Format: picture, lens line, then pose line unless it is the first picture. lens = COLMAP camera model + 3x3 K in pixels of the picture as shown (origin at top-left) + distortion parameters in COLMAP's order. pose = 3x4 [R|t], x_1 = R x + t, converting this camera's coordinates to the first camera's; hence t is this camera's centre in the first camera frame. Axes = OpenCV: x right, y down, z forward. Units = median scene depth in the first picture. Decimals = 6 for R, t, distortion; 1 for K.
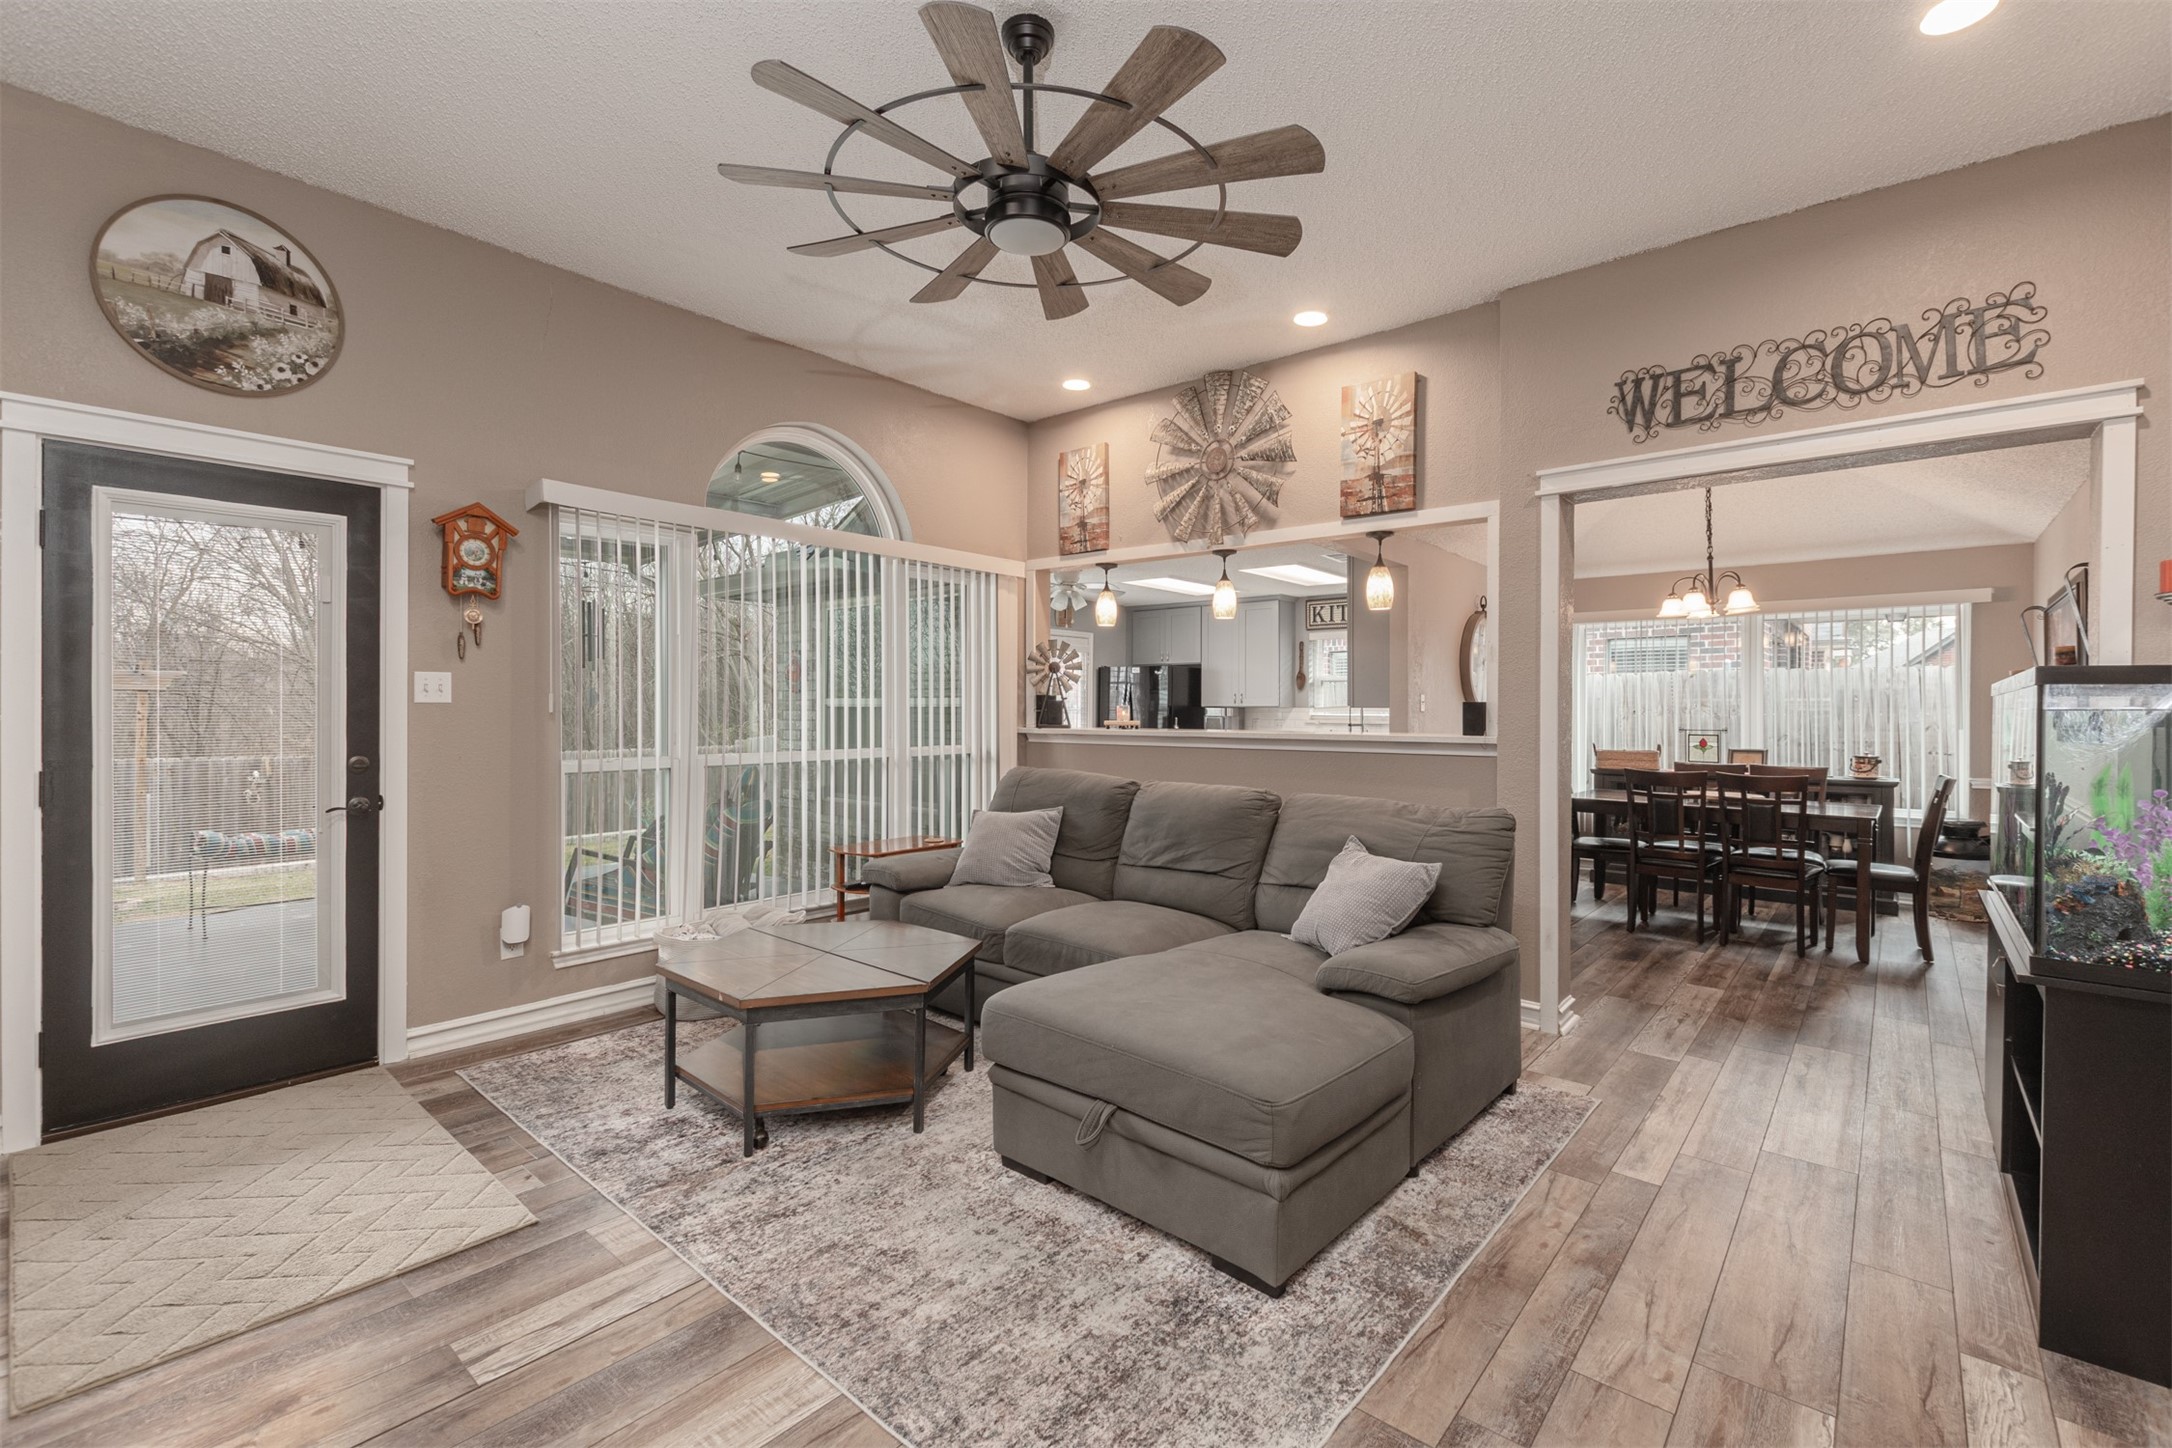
lens RADIAL K [[964.2, 0, 1082.4], [0, 964.2, 708.4], [0, 0, 1]] dist [0.006576, -0.001158]
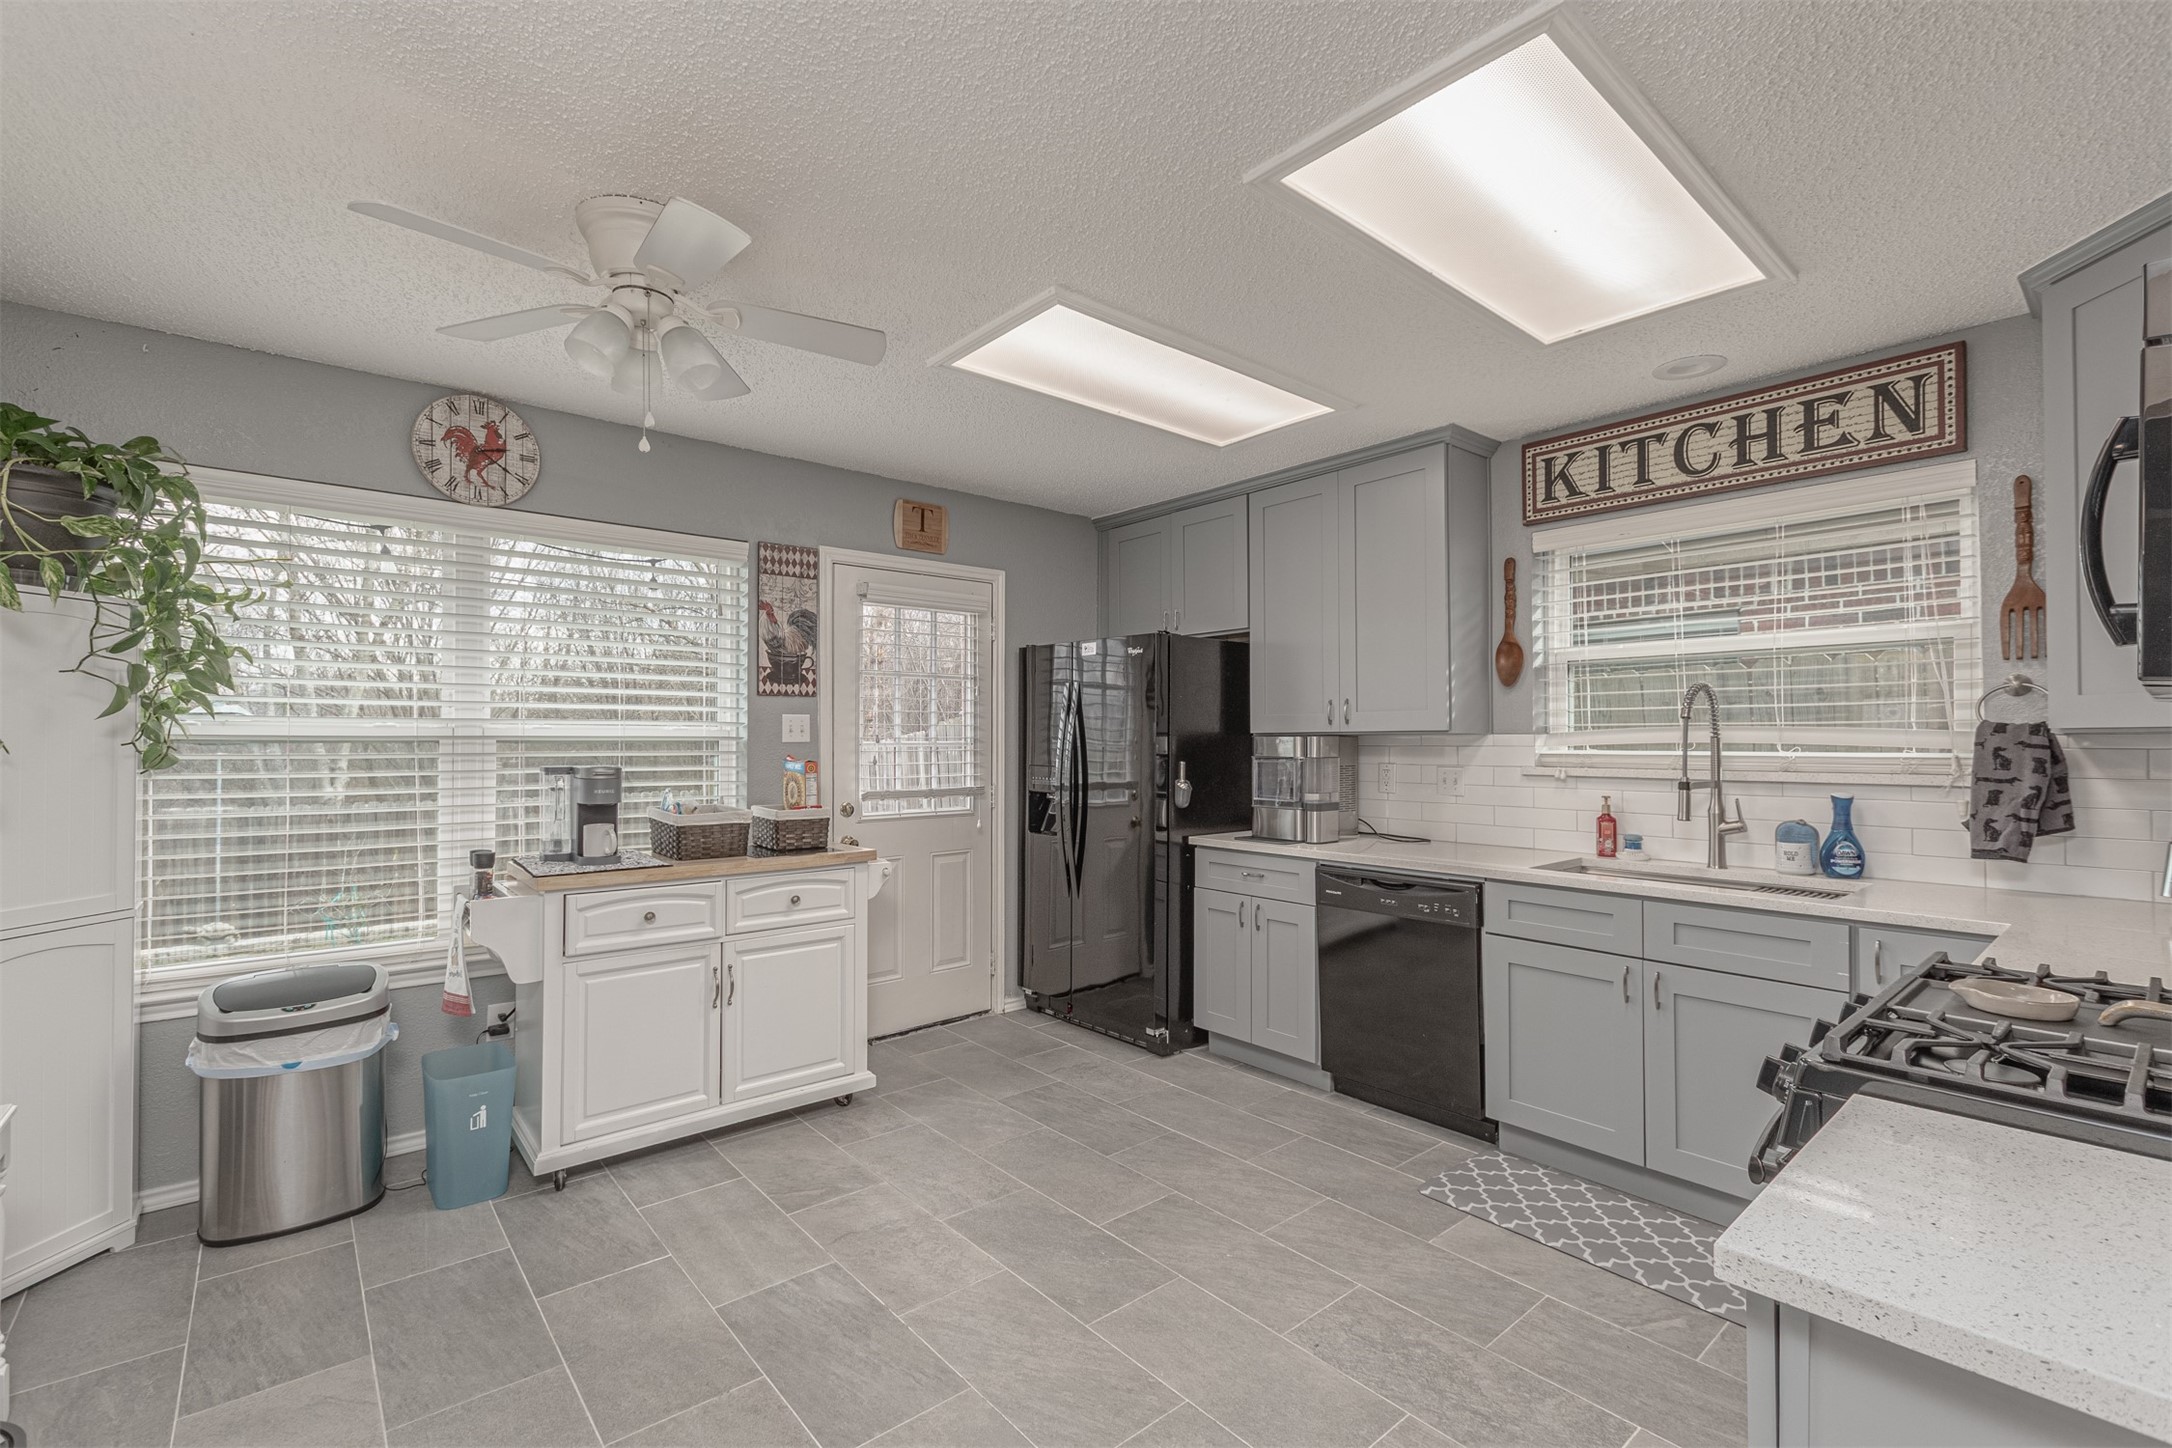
lens RADIAL K [[964.2, 0, 1091.7], [0, 964.2, 727.9], [0, 0, 1]] dist [0.006576, -0.001158]
pose [[0.985212, -0.009333, -0.171083, 0.201268], [0.007602, 0.999913, -0.010771, -0.000826], [0.171169, 0.009312, 0.985198, 0.930953]]
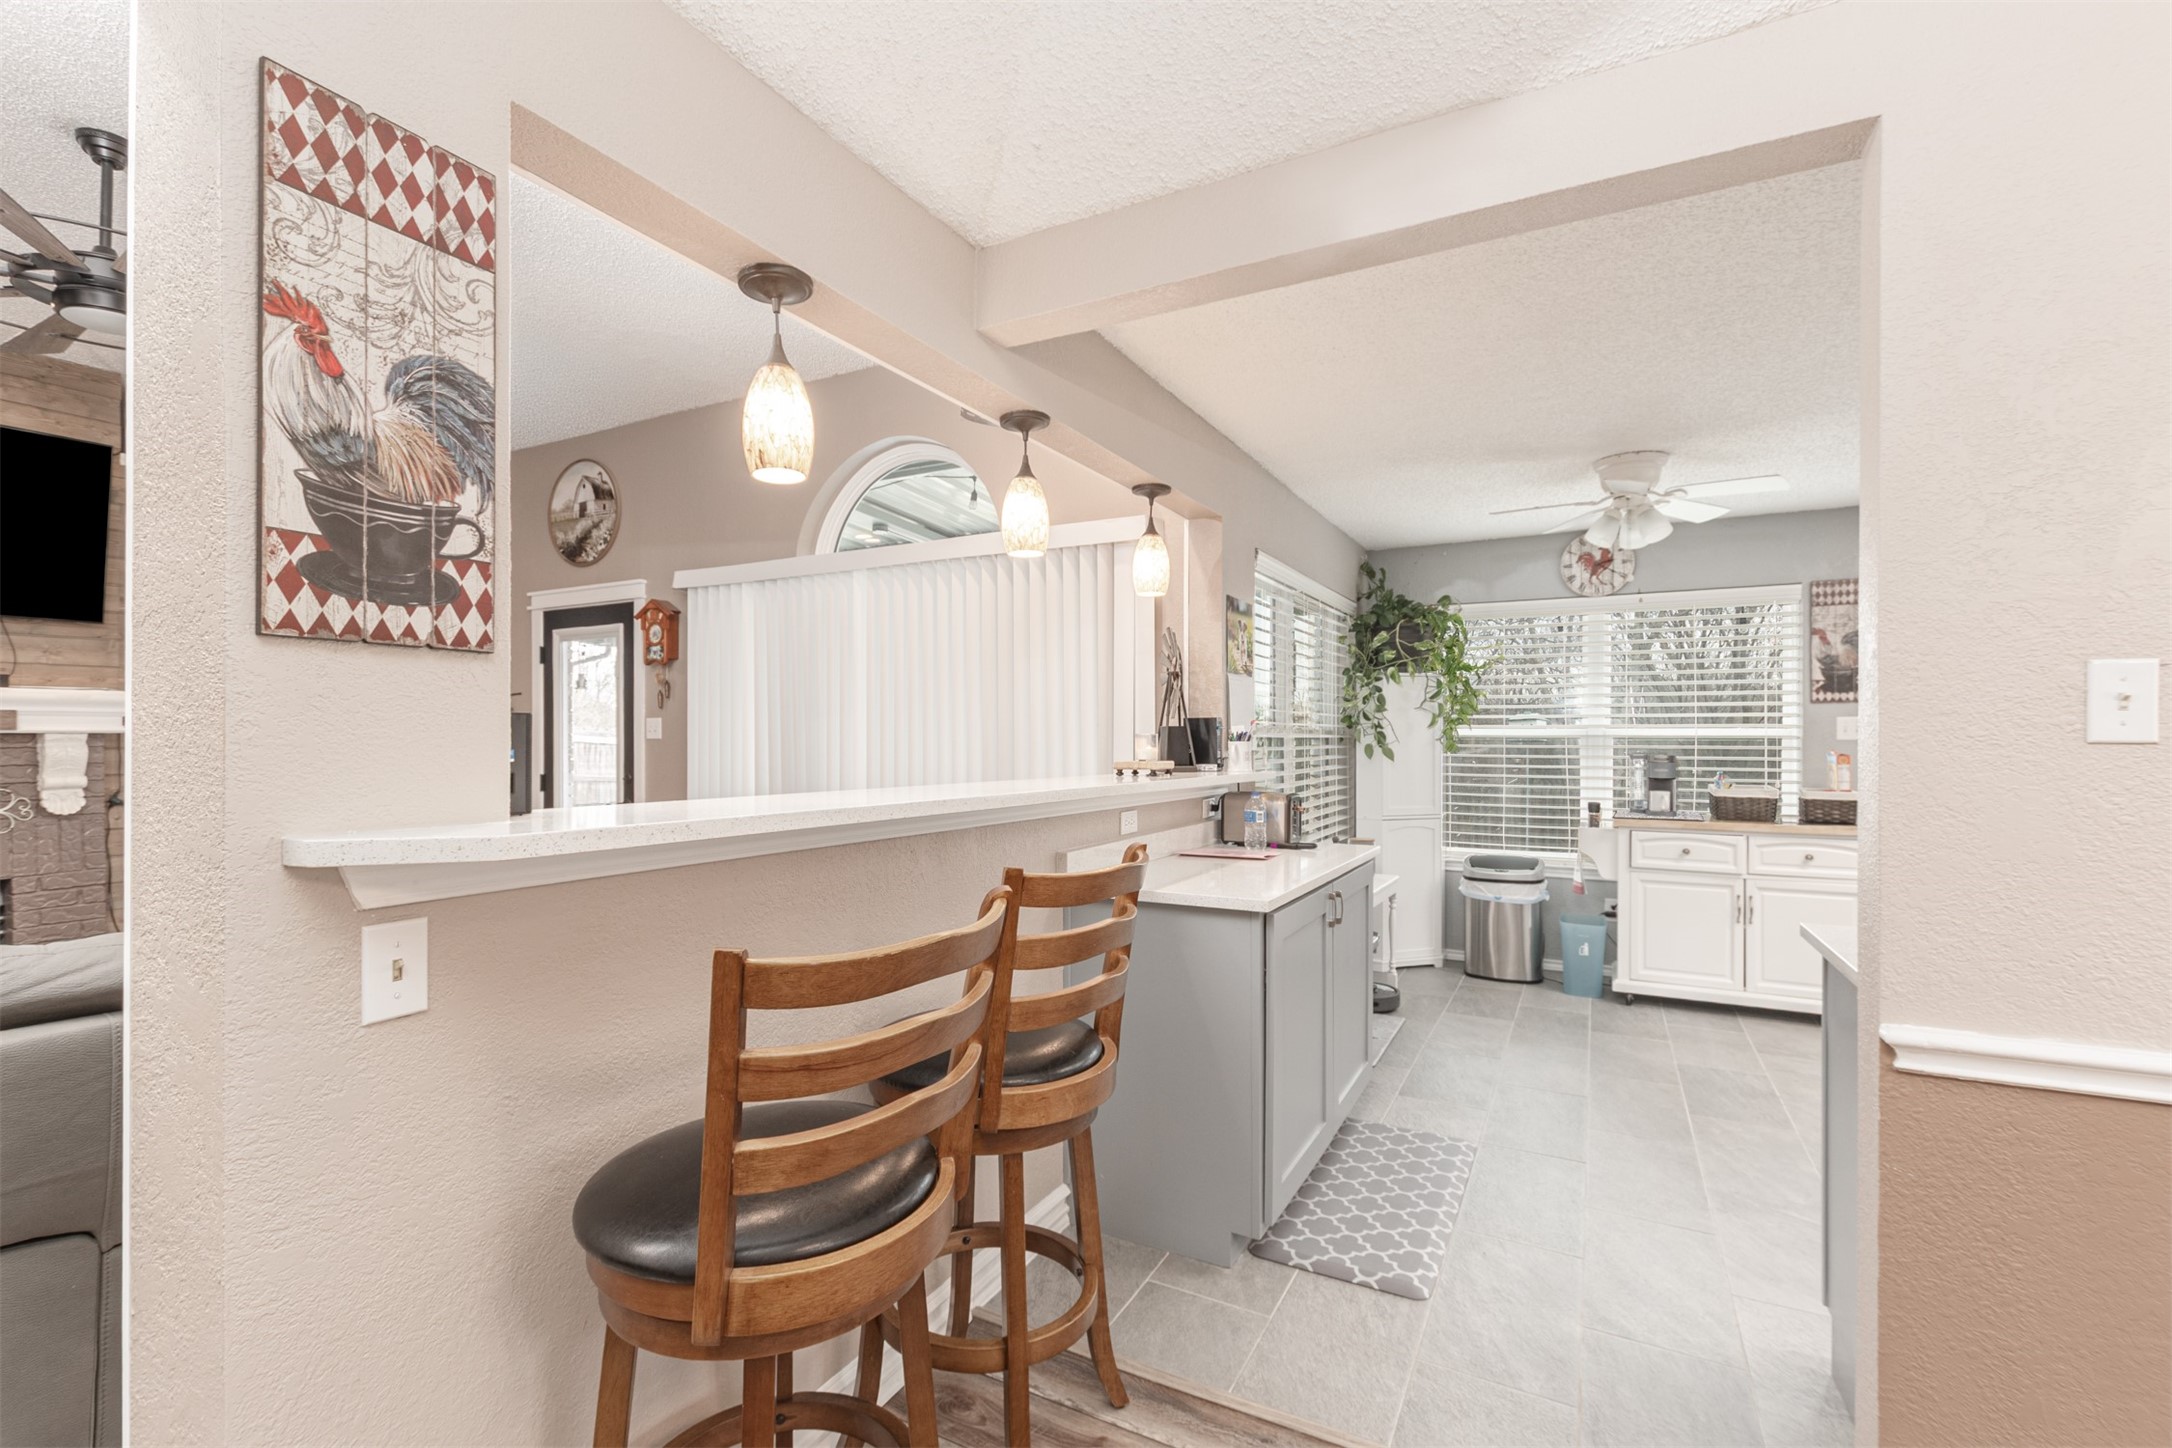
lens RADIAL K [[964.2, 0, 1096.5], [0, 964.2, 743.1], [0, 0, 1]] dist [0.006576, -0.001158]
pose [[0.220225, -0.005532, -0.975433, 0.526716], [0.002103, 0.999984, -0.005196, 0.005760], [0.975447, -0.000907, 0.220233, 0.761265]]
